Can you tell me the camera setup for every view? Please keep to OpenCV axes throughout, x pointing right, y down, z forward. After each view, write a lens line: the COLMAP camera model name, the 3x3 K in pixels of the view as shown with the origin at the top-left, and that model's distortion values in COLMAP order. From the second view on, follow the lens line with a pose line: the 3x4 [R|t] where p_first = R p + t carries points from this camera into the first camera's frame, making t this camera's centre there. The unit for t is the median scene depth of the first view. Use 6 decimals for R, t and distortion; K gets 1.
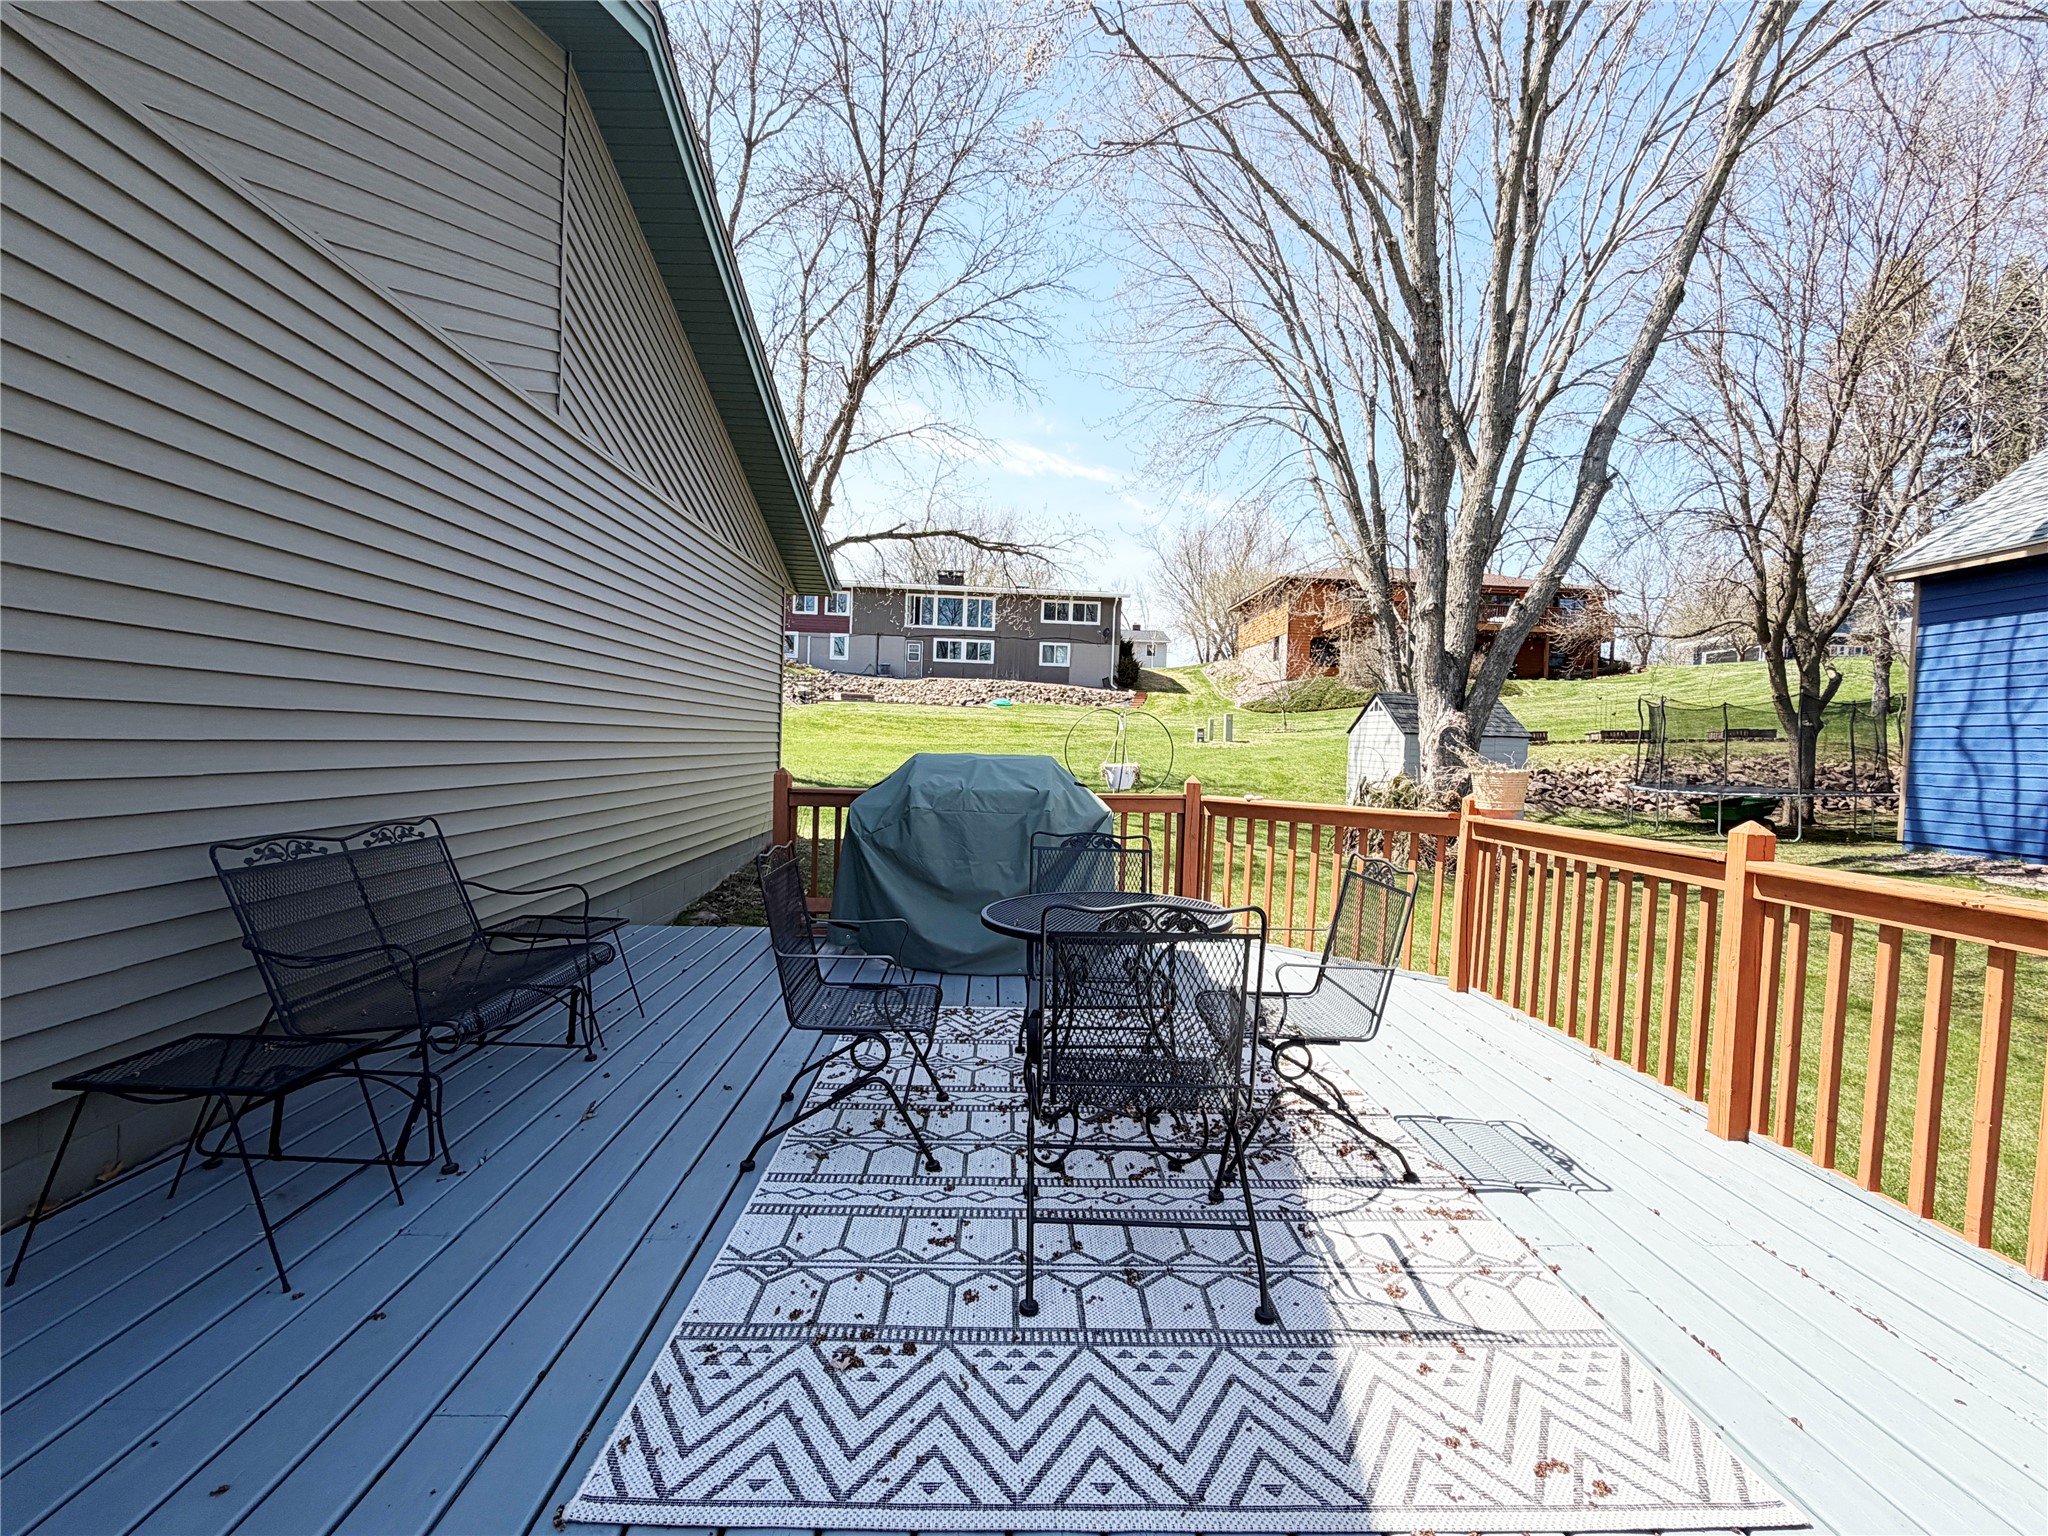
lens RADIAL K [[913.2, 0, 1023.7], [0, 913.2, 778.5], [0, 0, 1]] dist [-0.001794, -0.000098]
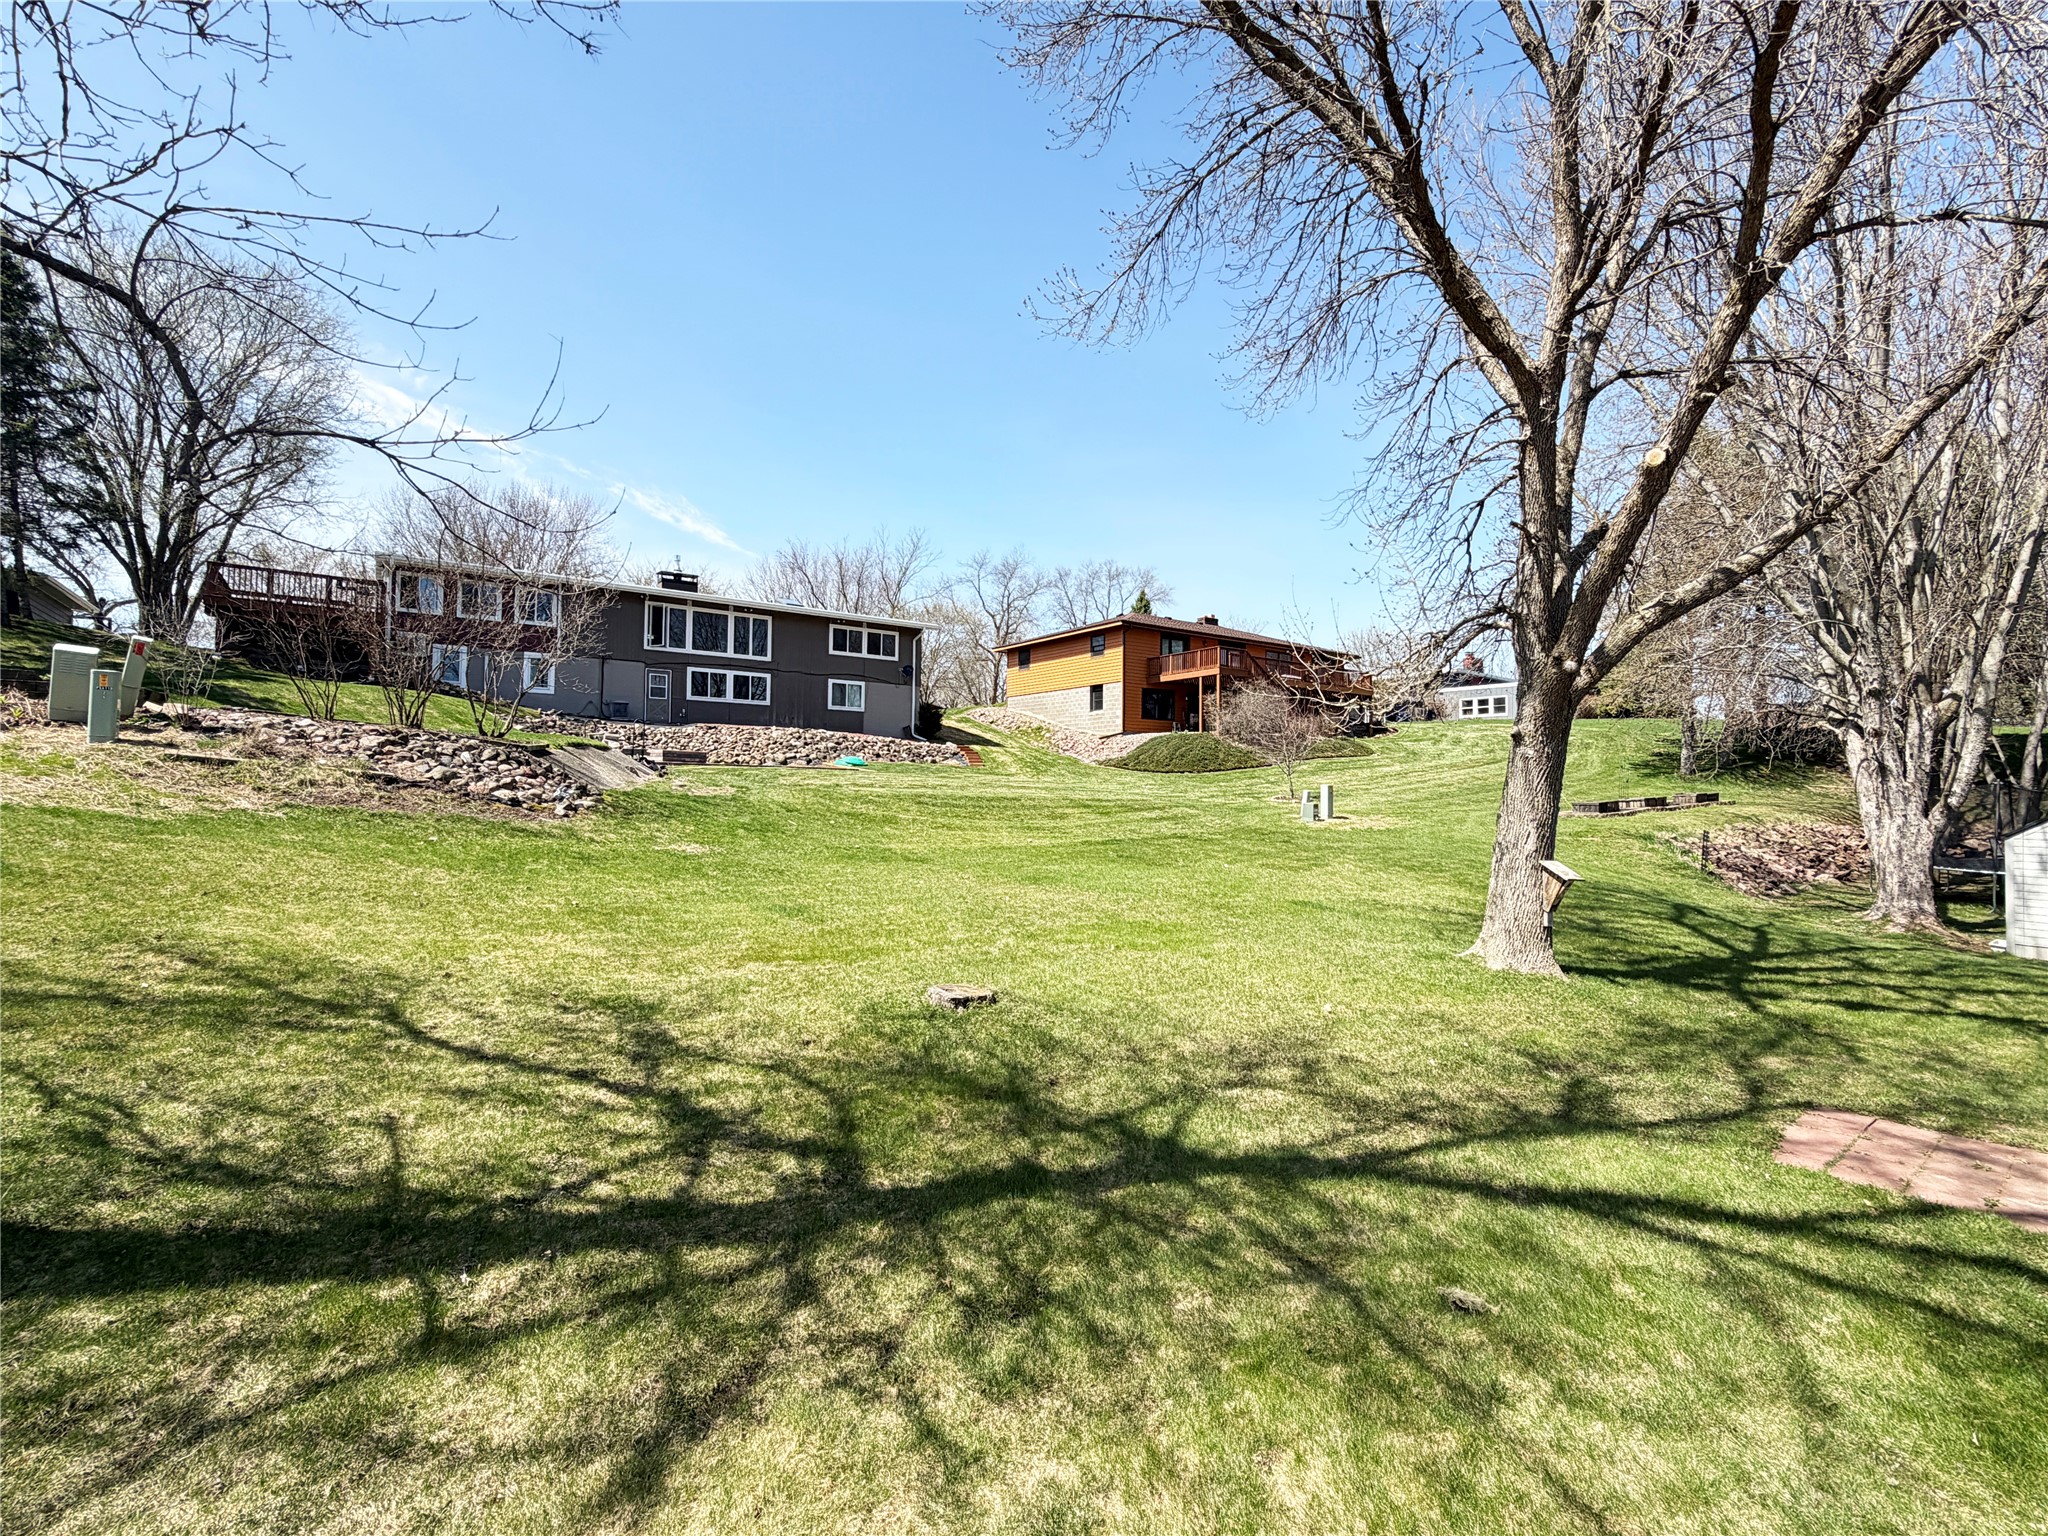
lens RADIAL K [[961.0, 0, 1028.4], [0, 961.0, 772.6], [0, 0, 1]] dist [0.016603, -0.000377]
pose [[0.841091, -0.012439, 0.540750, -0.817096], [0.026524, 0.999481, -0.018265, -0.147594], [-0.540242, 0.029705, 0.840985, 0.663469]]
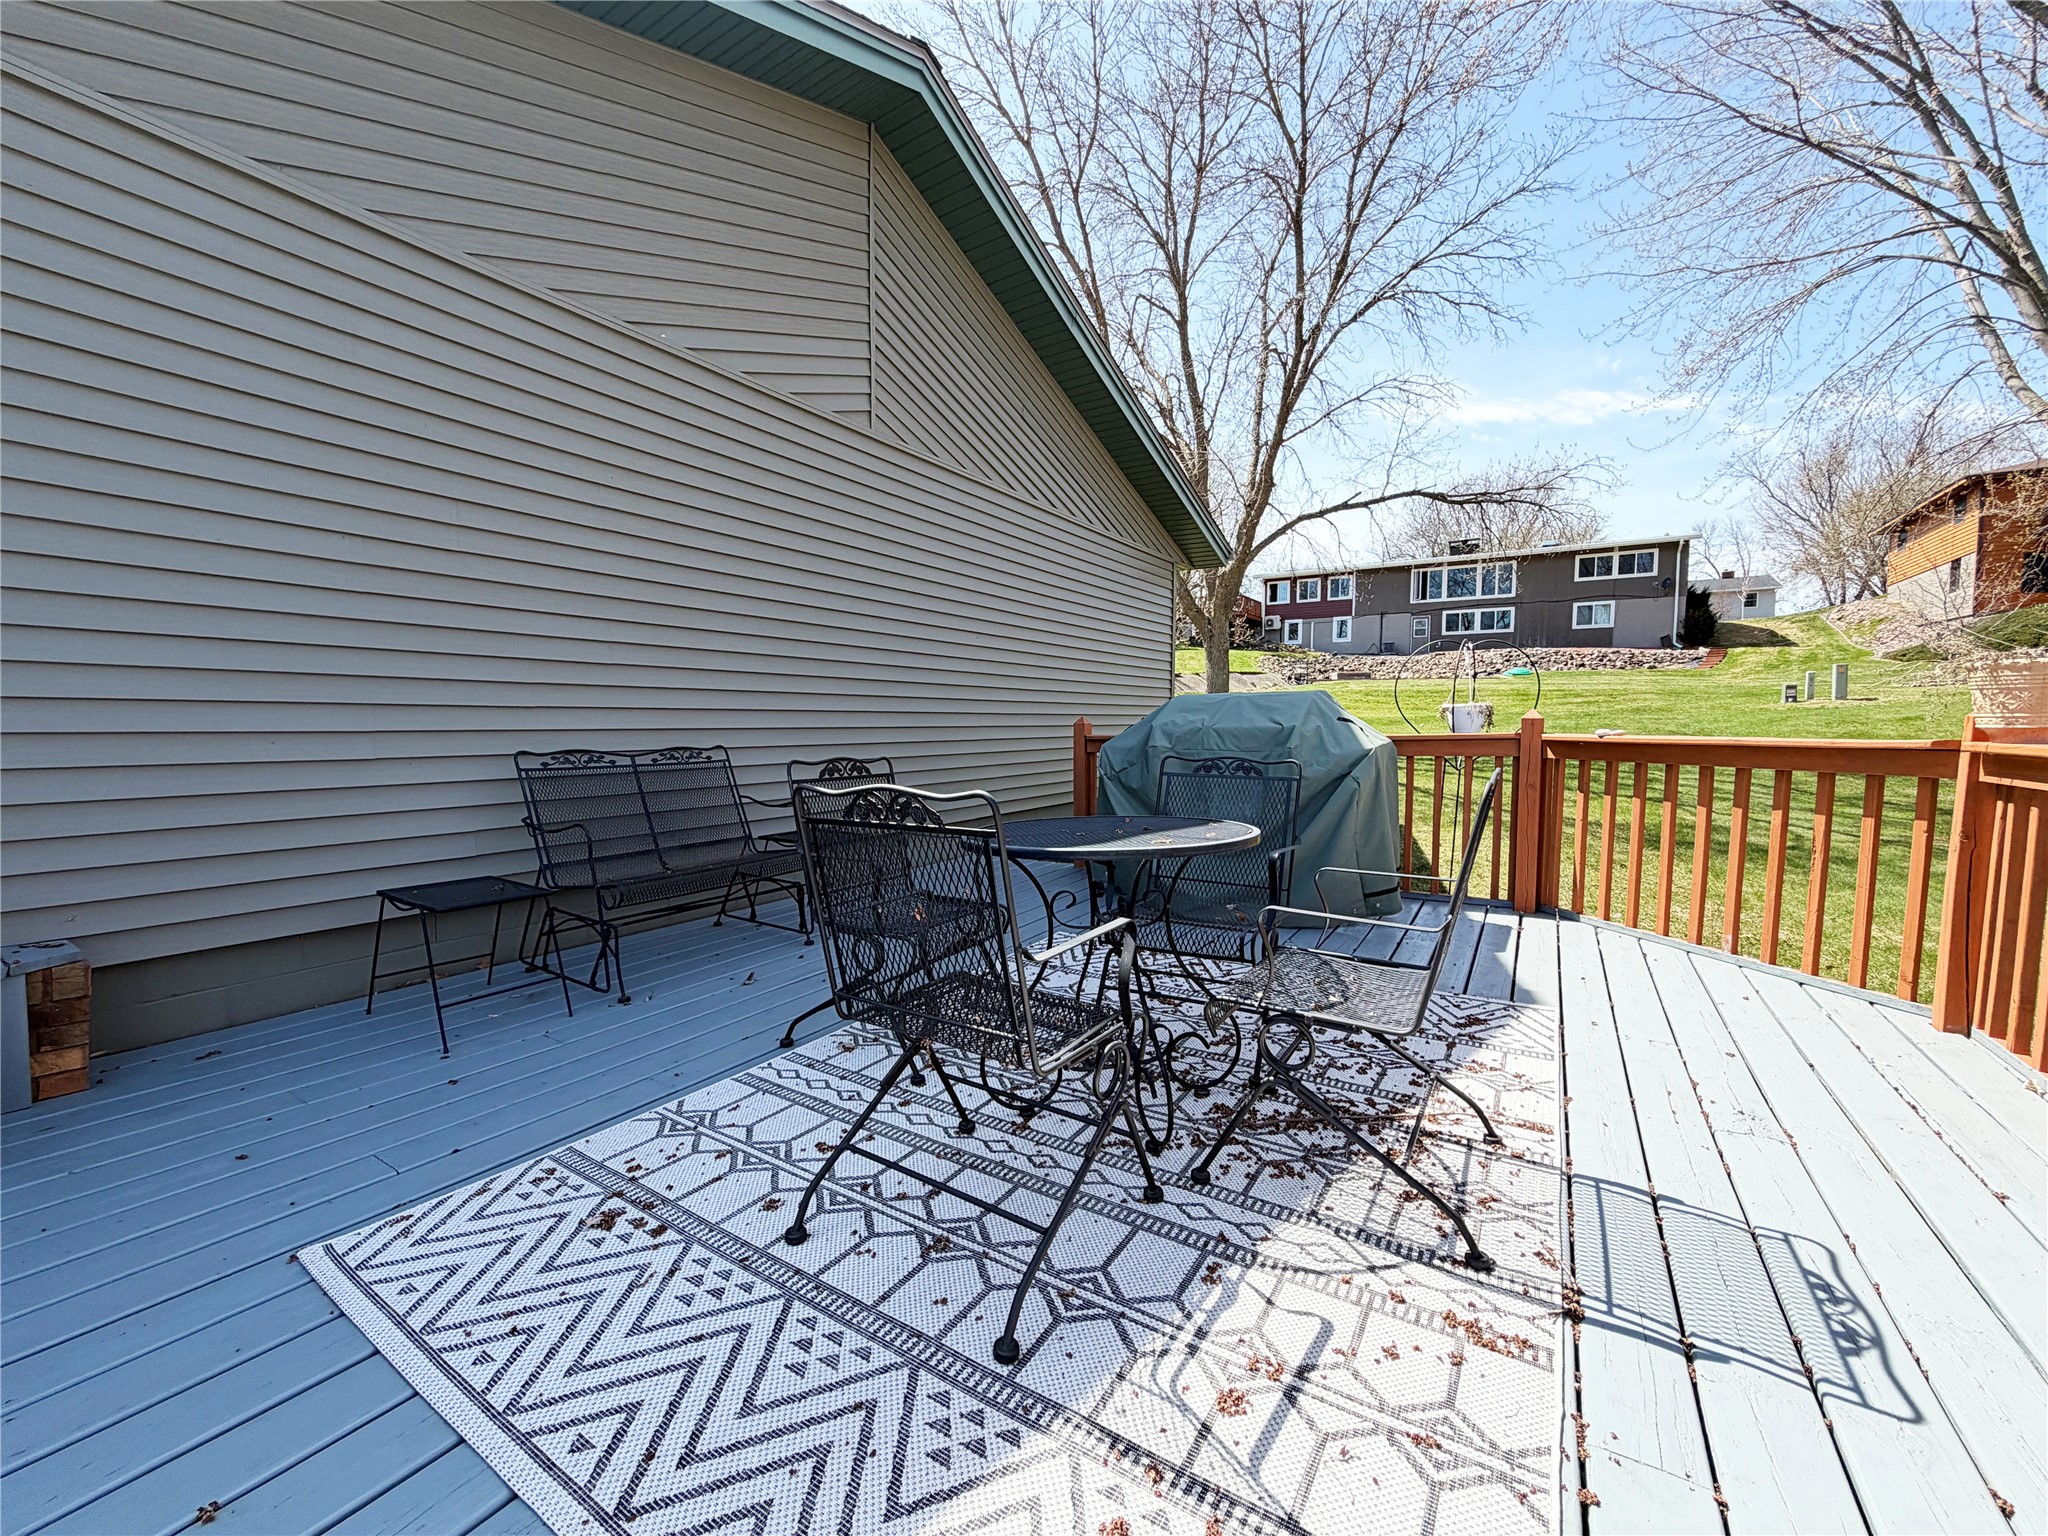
lens RADIAL K [[813.2, 0, 1019.8], [0, 813.2, 774.0], [0, 0, 1]] dist [-0.000458, 0.000367]
pose [[0.823849, 0.004896, -0.566788, 0.068228], [0.005676, 0.999841, 0.016888, 0.012078], [0.566780, -0.017130, 0.823691, 0.050463]]
